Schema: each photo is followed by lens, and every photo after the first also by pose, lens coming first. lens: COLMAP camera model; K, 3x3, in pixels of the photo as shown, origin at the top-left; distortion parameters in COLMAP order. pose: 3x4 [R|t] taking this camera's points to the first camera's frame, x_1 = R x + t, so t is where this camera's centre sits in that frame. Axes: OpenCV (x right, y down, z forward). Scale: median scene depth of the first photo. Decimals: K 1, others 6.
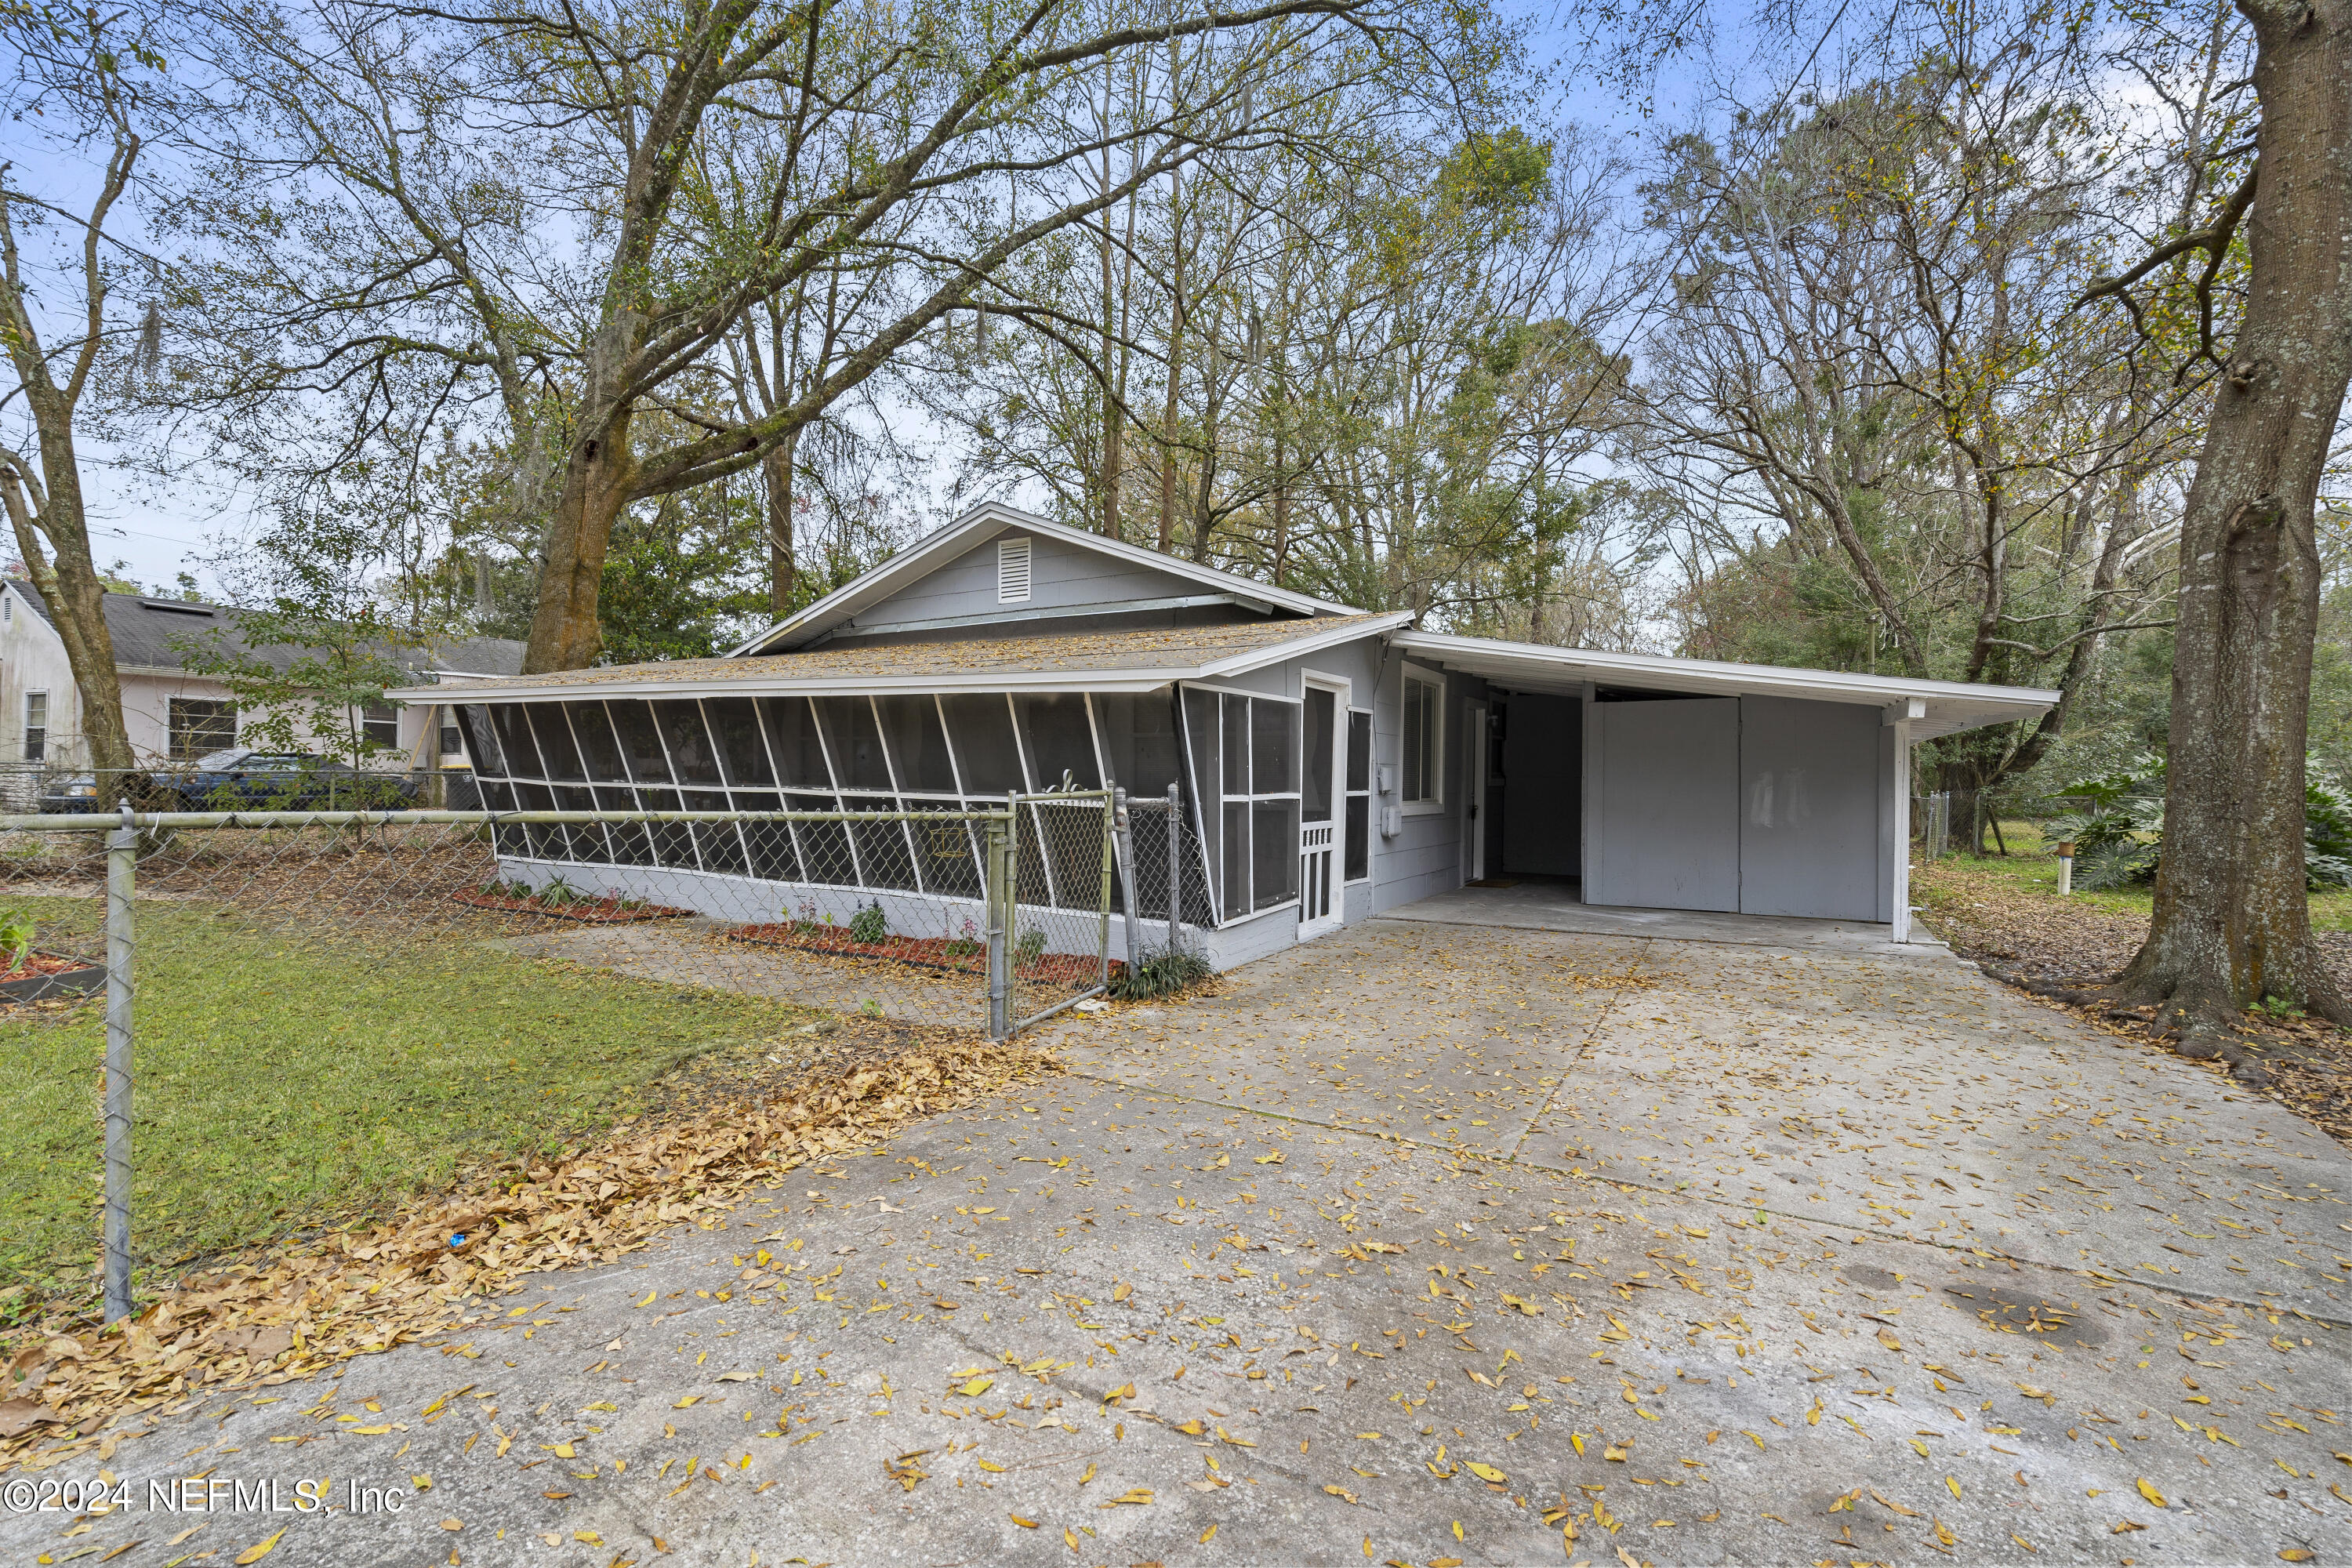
lens RADIAL K [[1073.7, 0, 1169.3], [0, 1073.7, 773.0], [0, 0, 1]] dist [-0.006027, 0.001304]
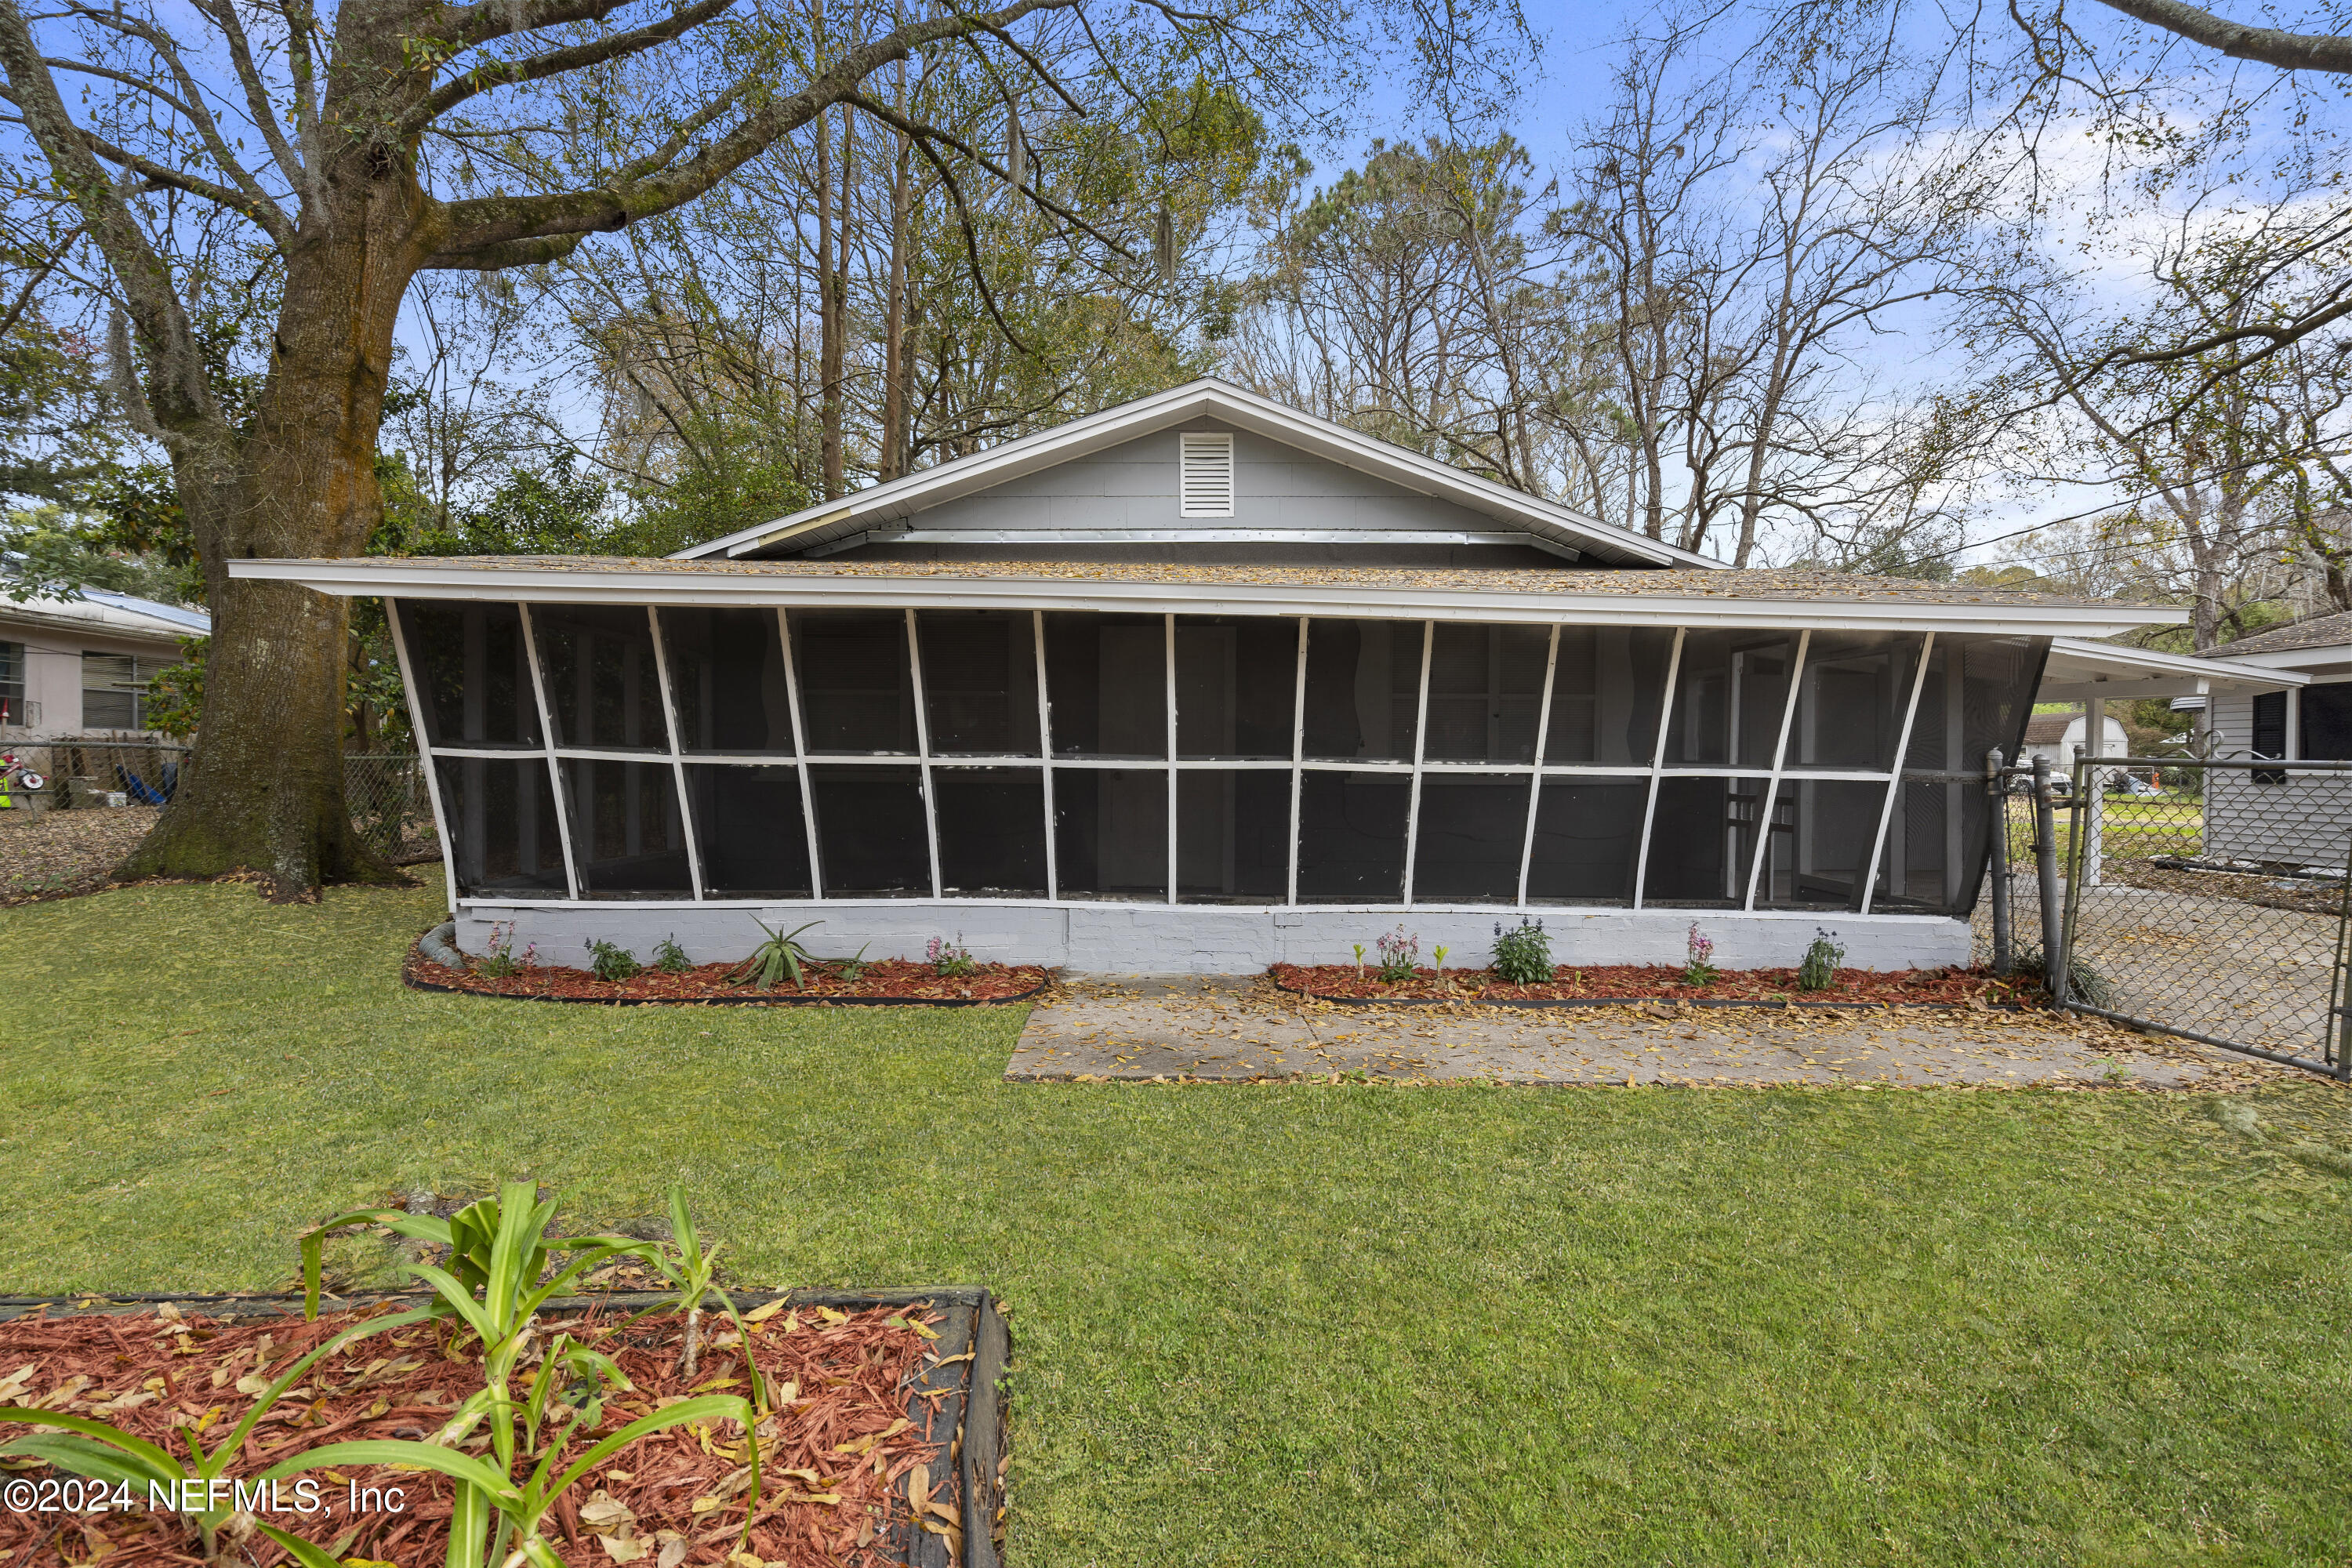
lens RADIAL K [[1073.7, 0, 1181.8], [0, 1073.7, 762.2], [0, 0, 1]] dist [-0.006027, 0.001304]
pose [[0.860808, -0.016286, 0.508669, -0.679610], [0.005140, 0.999715, 0.023309, -0.000876], [-0.508904, -0.017450, 0.860647, 0.436137]]
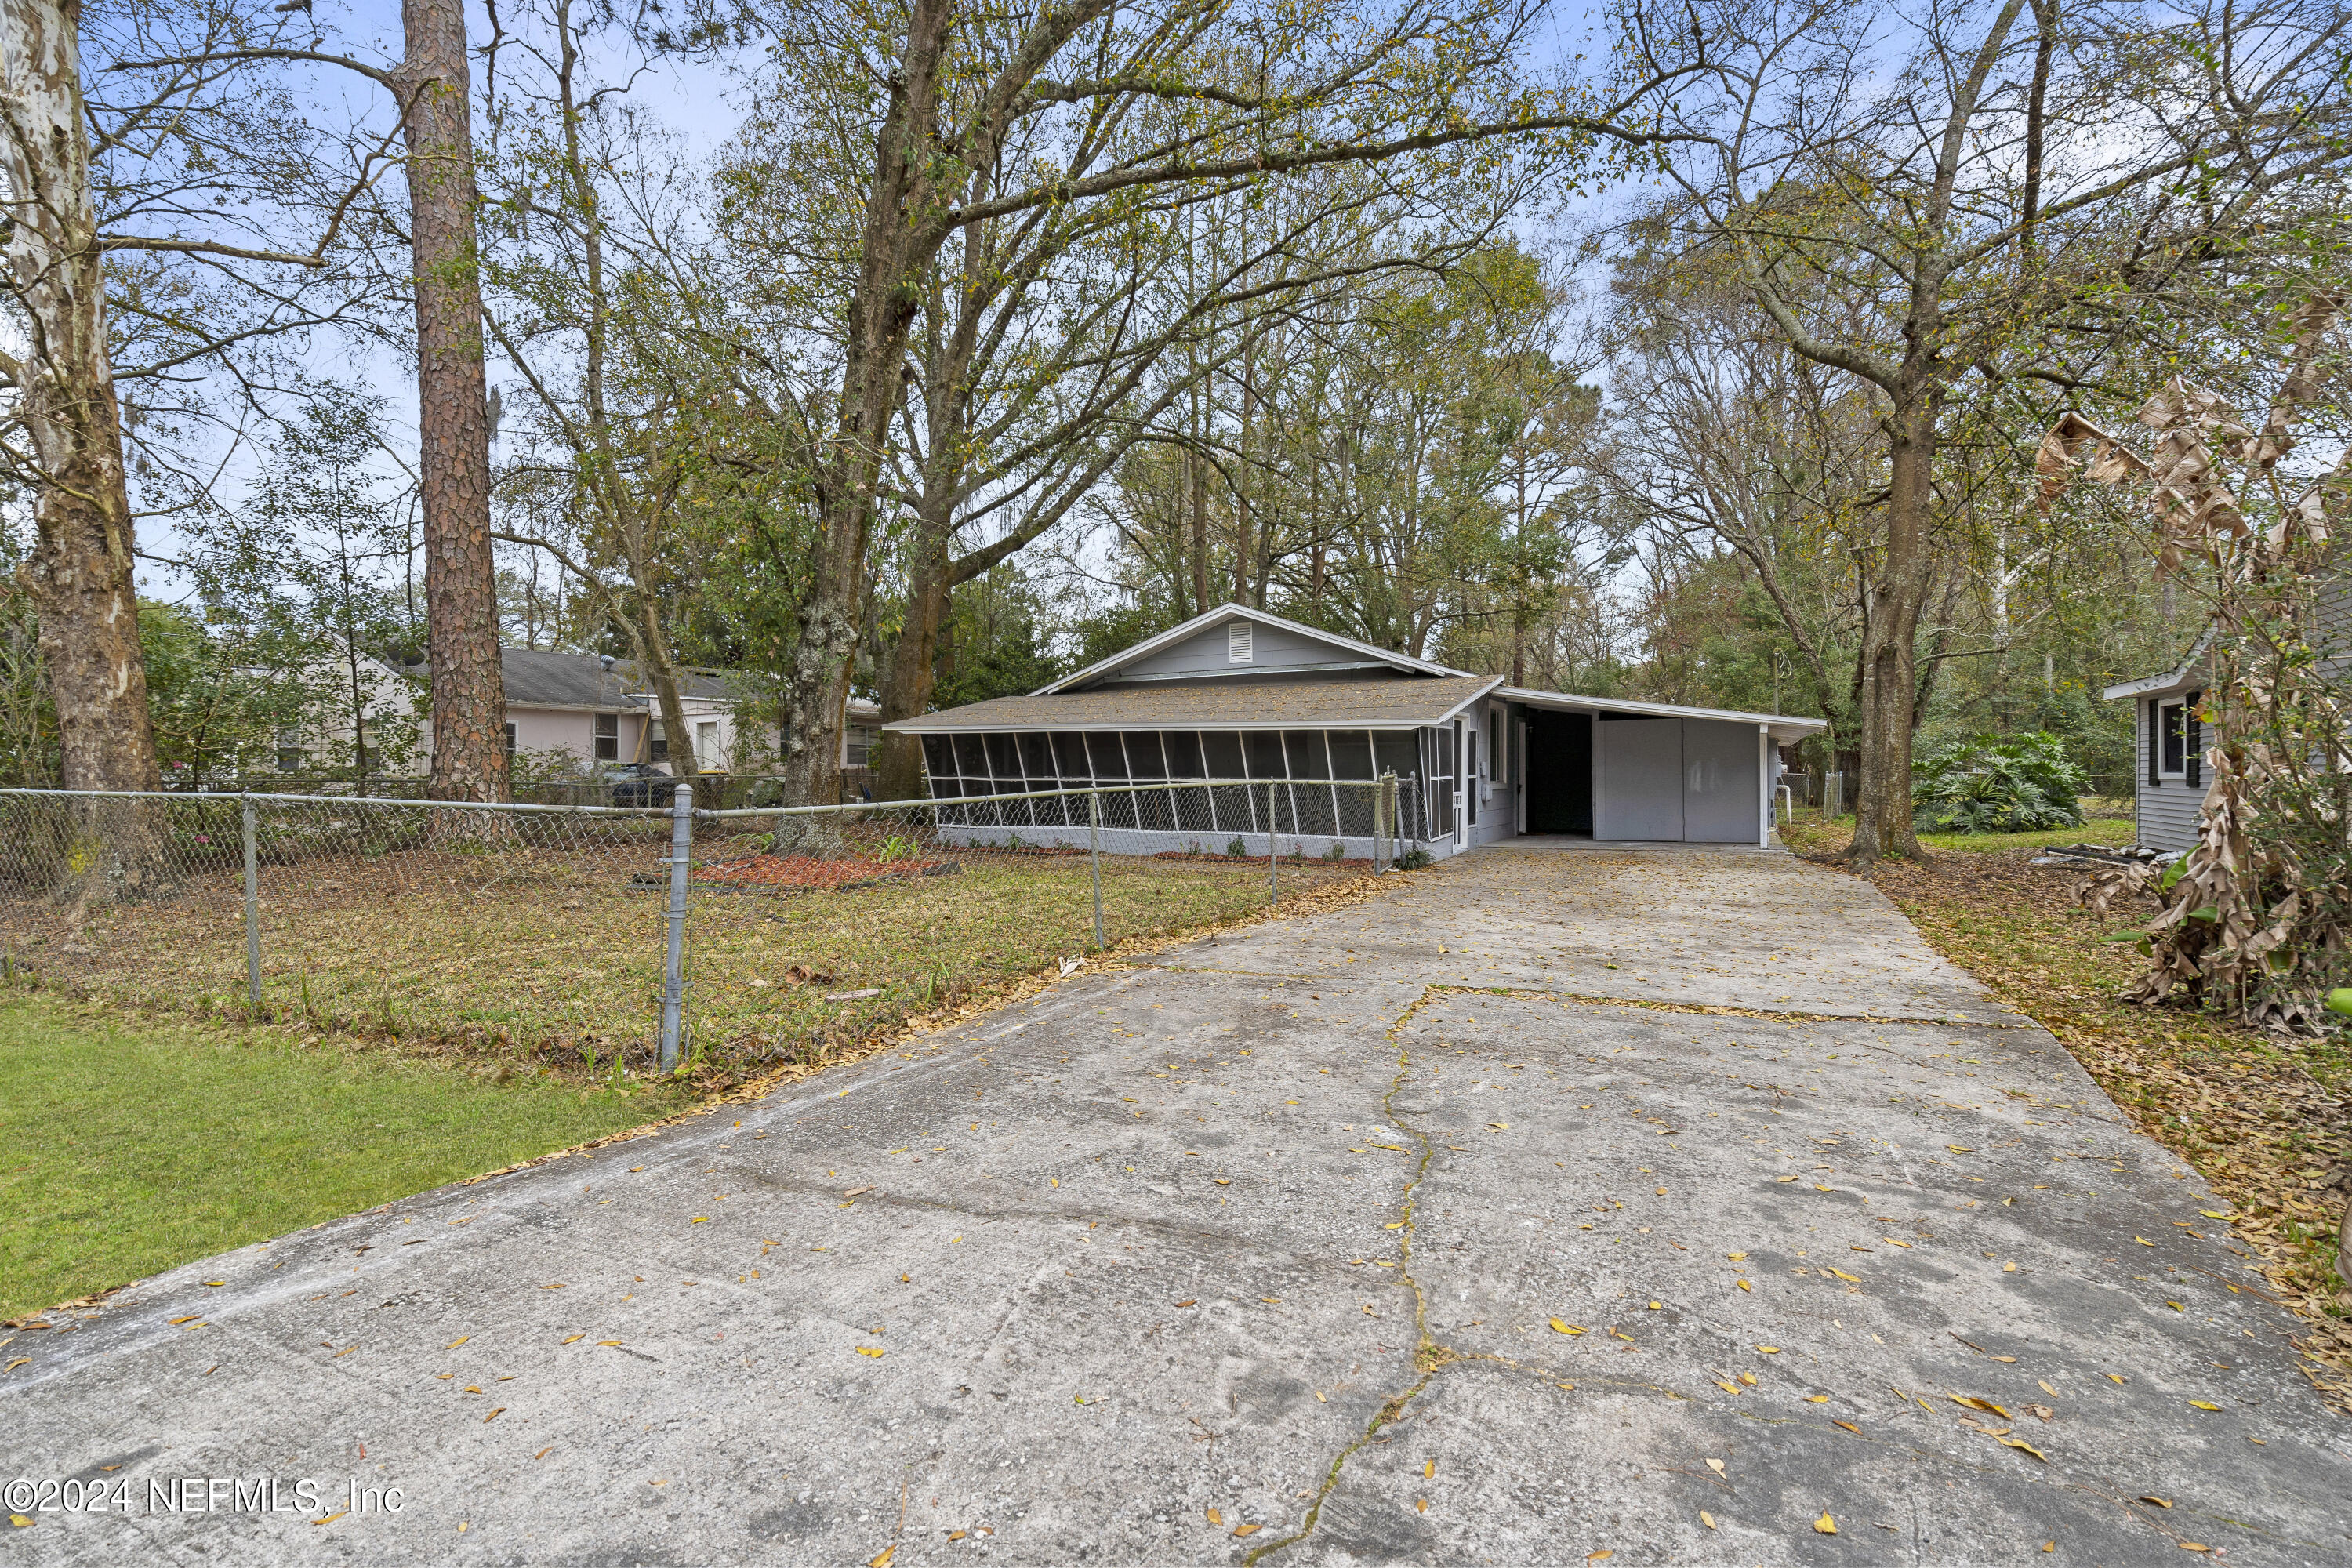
lens RADIAL K [[1073.7, 0, 1177.2], [0, 1073.7, 788.8], [0, 0, 1]] dist [-0.006027, 0.001304]
pose [[0.999356, -0.018111, 0.030983, -0.362515], [0.017467, 0.999628, 0.020926, -0.005590], [-0.031350, -0.020372, 0.999301, -0.753437]]
